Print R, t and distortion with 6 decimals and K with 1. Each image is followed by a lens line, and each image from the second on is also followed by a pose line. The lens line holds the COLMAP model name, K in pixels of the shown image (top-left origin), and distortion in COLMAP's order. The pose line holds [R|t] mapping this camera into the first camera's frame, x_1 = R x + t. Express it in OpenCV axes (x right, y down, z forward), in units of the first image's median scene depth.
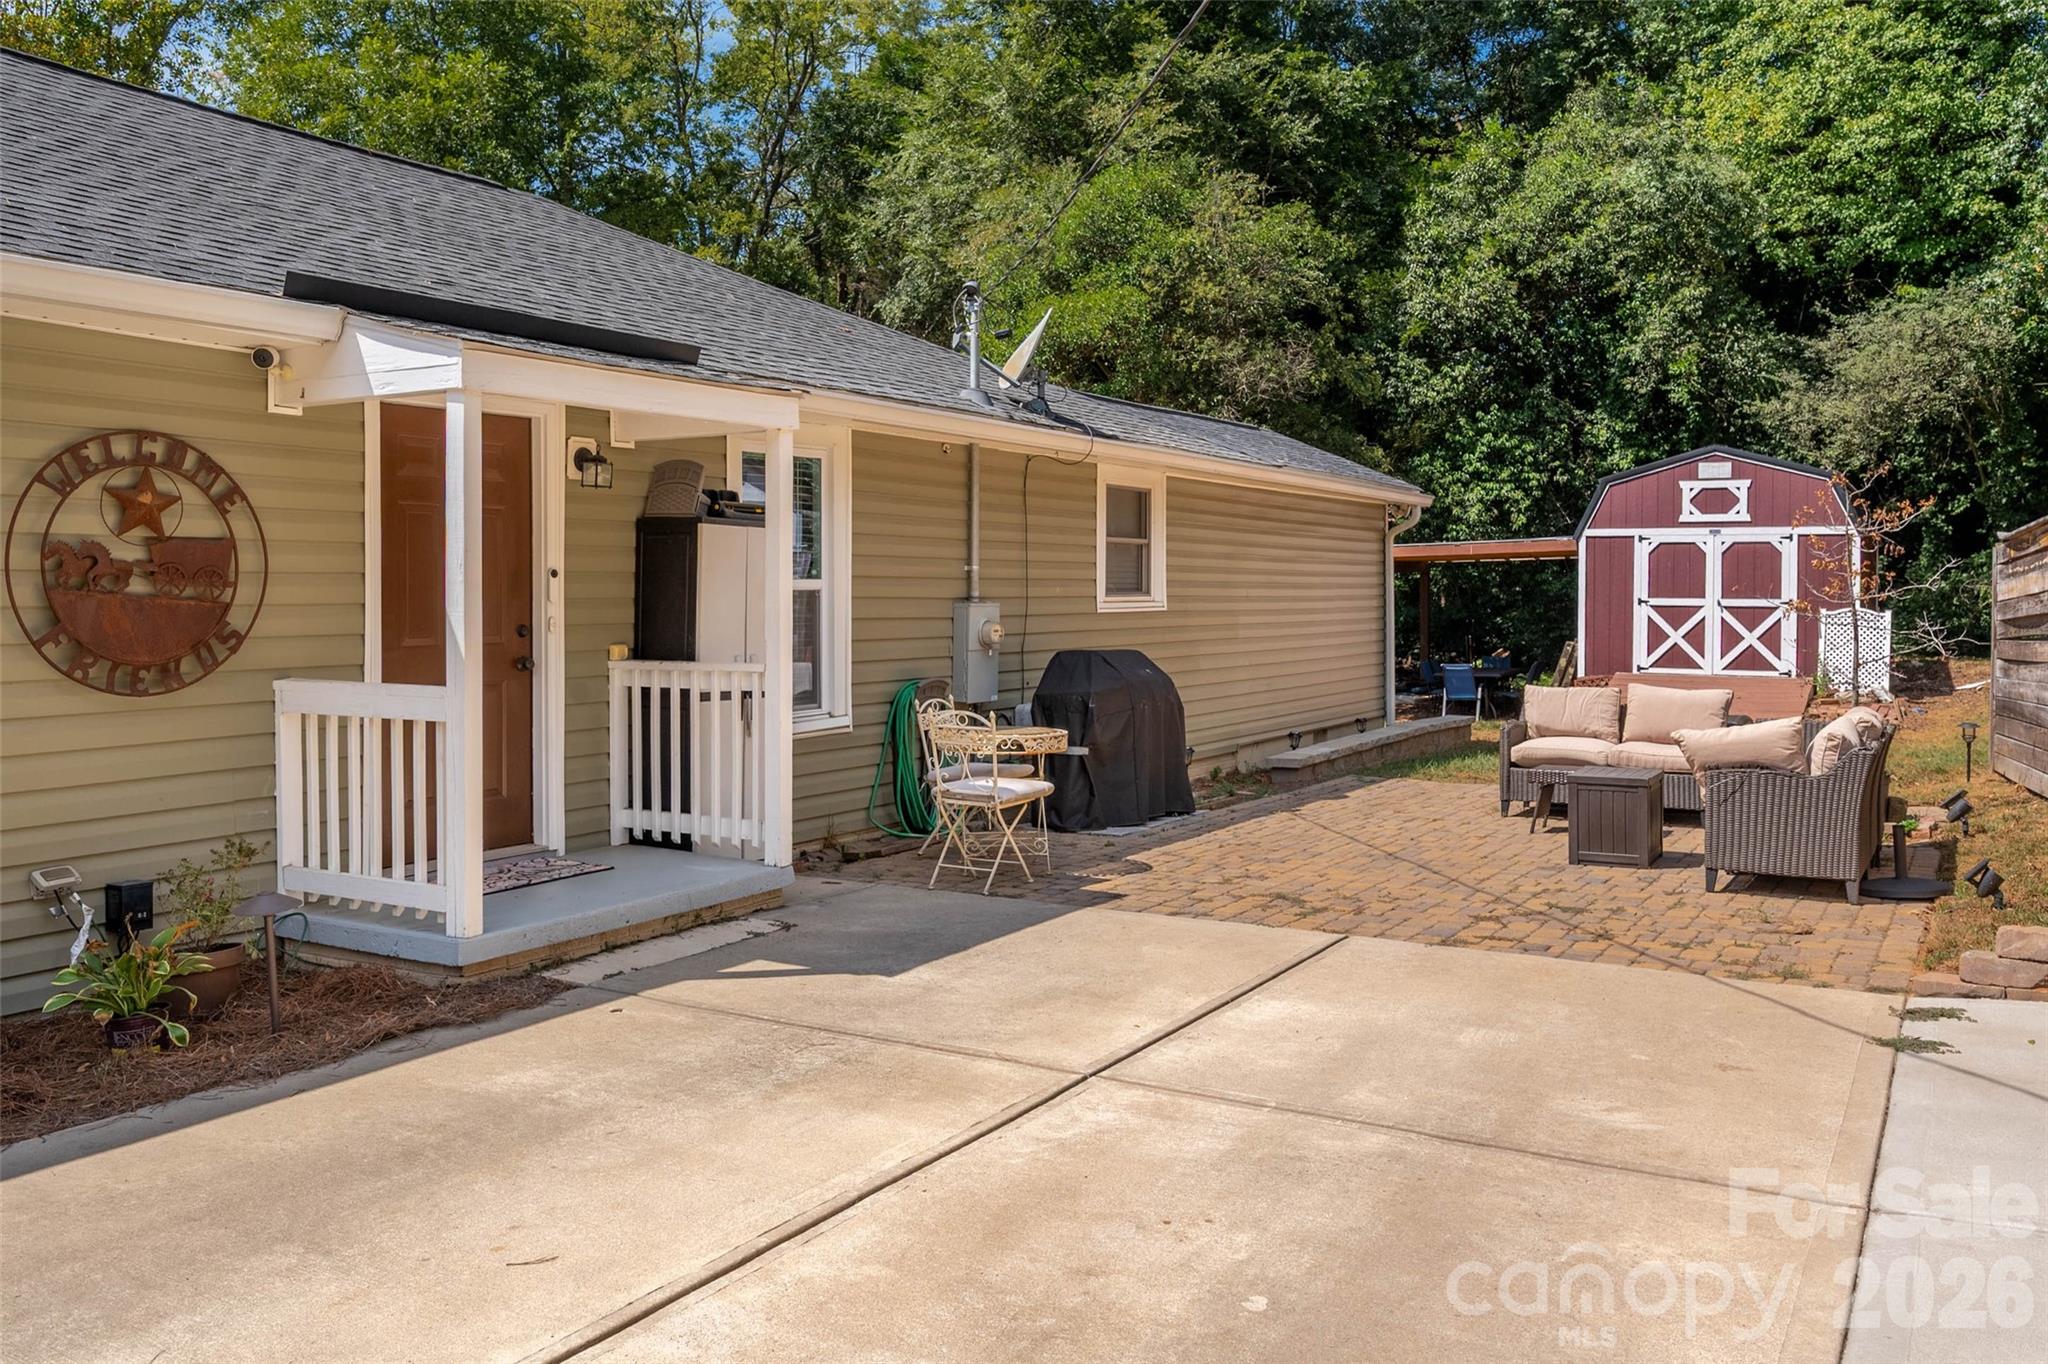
lens RADIAL K [[1633.4, 0, 1022.8], [0, 1633.4, 586.2], [0, 0, 1]] dist [-0.002696, -0.006438]
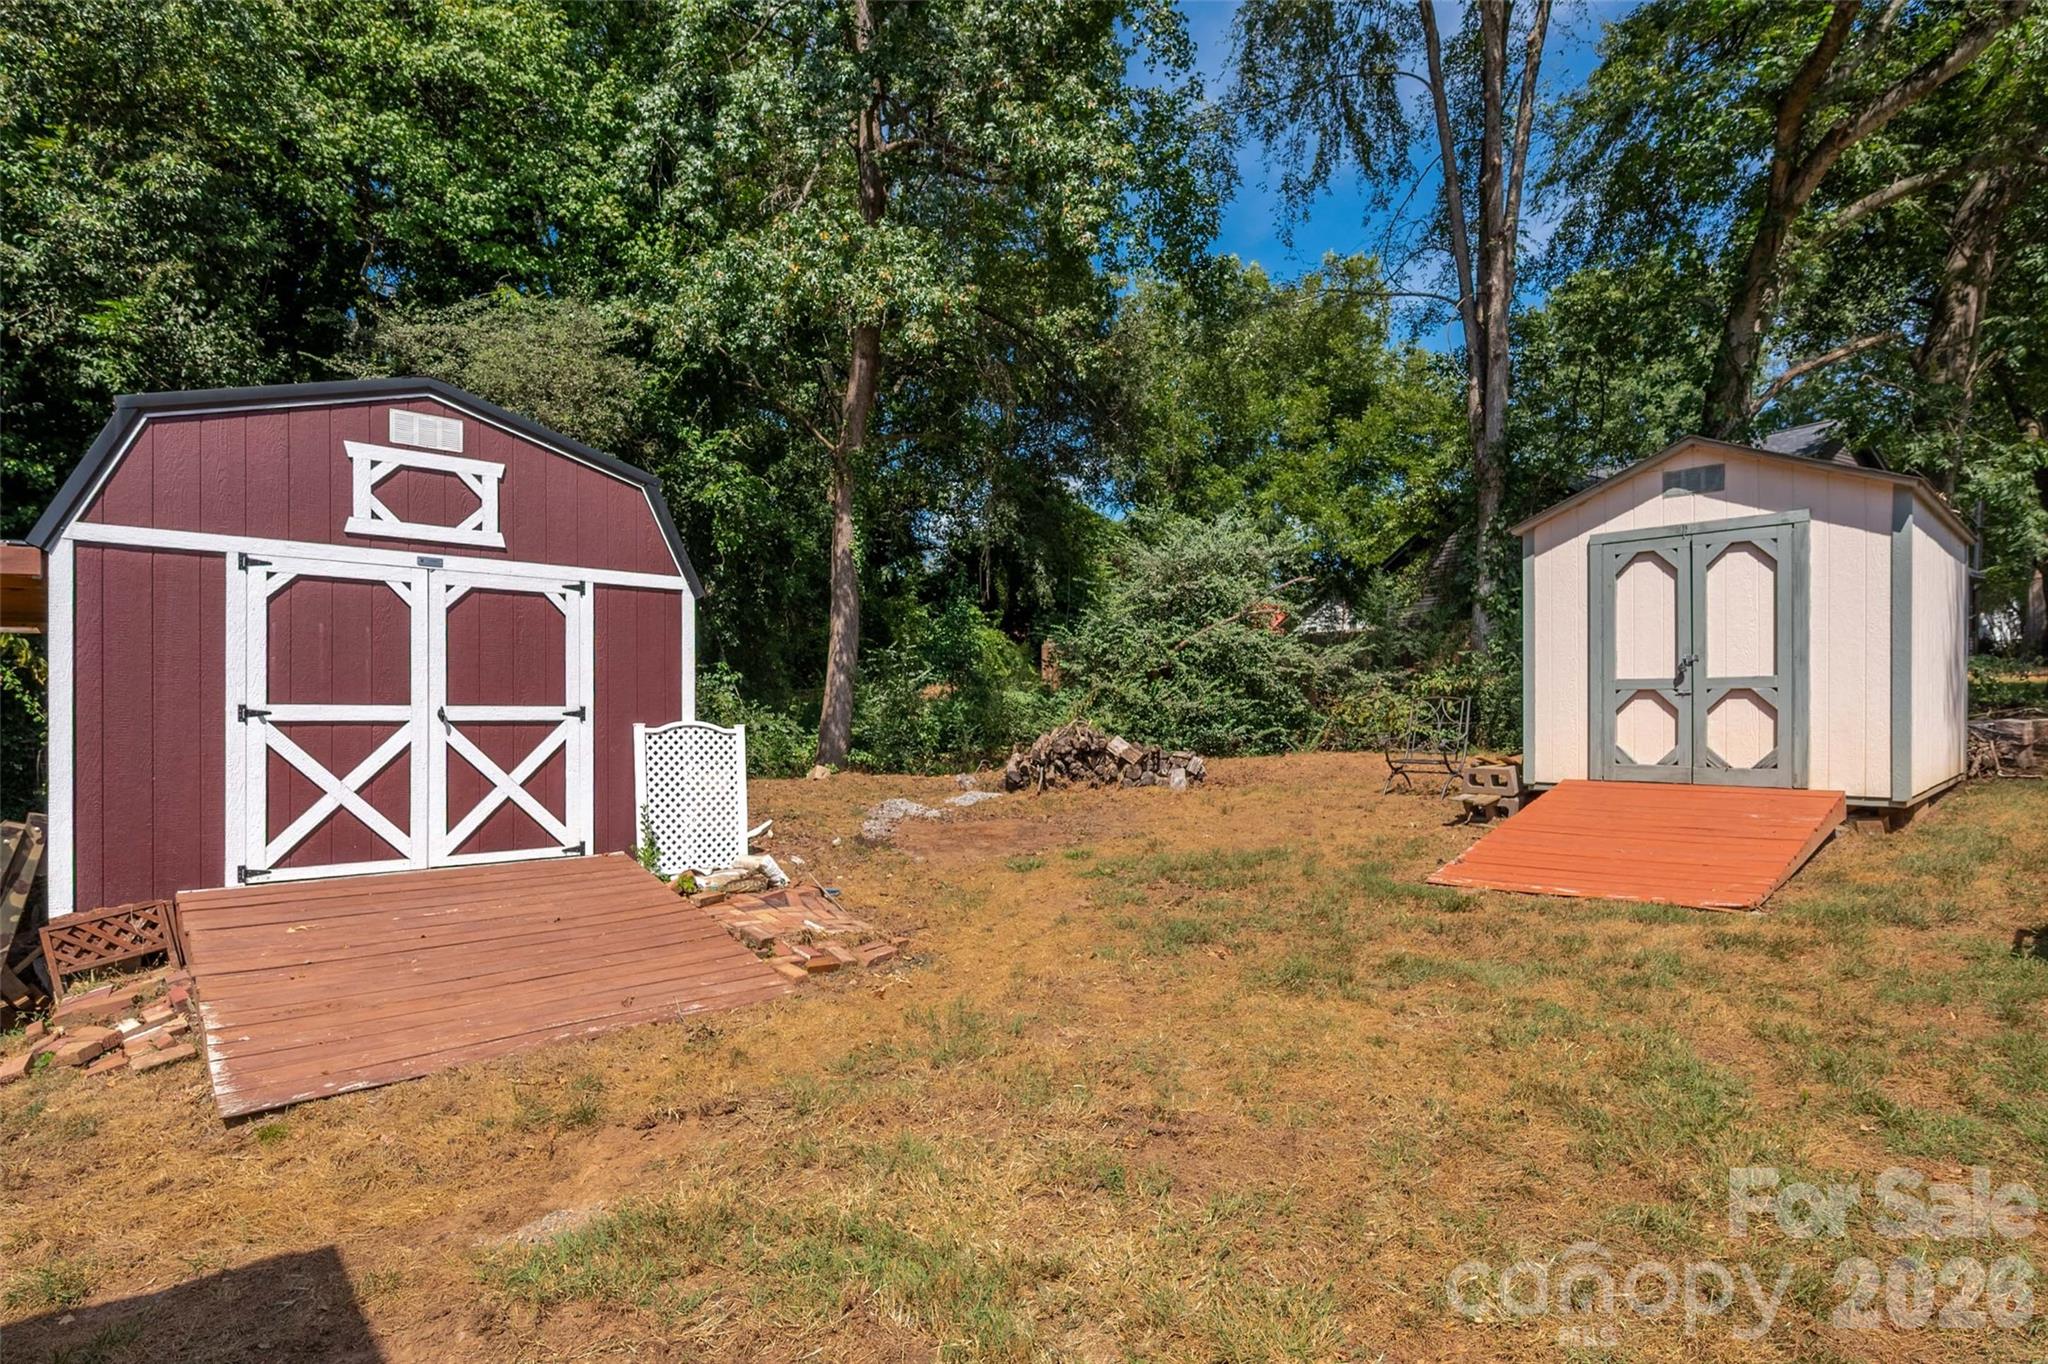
lens RADIAL K [[1061.0, 0, 1024.9], [0, 1061.0, 714.4], [0, 0, 1]] dist [0.000105, 0.000958]
pose [[0.313818, -0.004685, 0.949472, 0.184831], [0.004932, 0.999982, 0.003304, 0.009981], [-0.949470, 0.003646, 0.313836, 0.729614]]
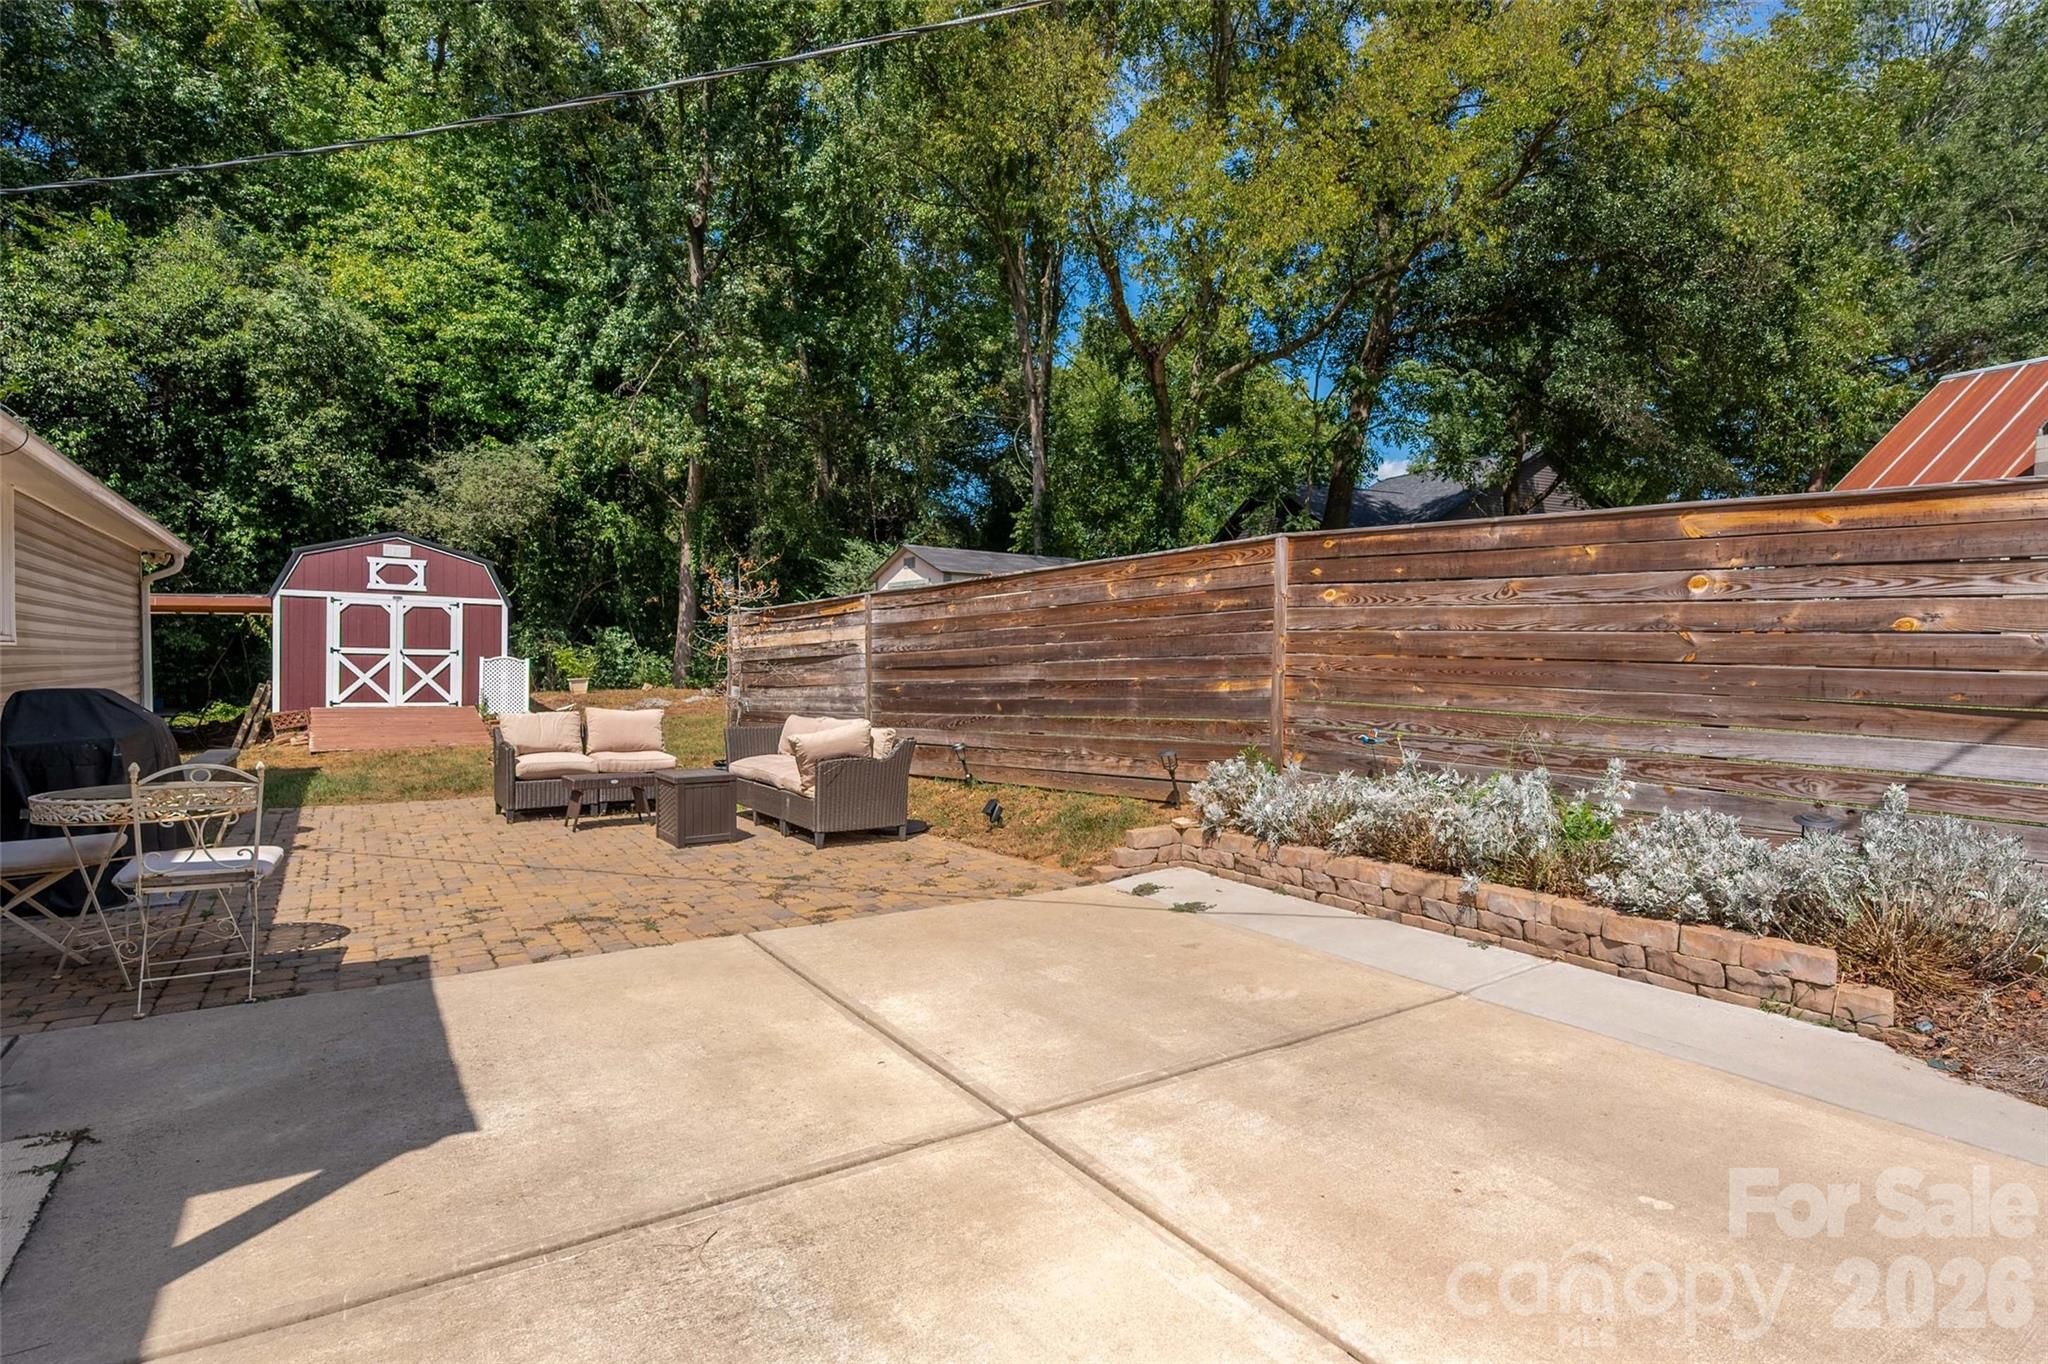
lens RADIAL K [[1036.1, 0, 1042.2], [0, 1036.1, 686.4], [0, 0, 1]] dist [0.000063, 0.001735]
pose [[0.424947, -0.017476, 0.905050, -0.111043], [-0.014768, 0.999547, 0.026235, 0.008286], [-0.905098, -0.024515, 0.424496, 0.169600]]
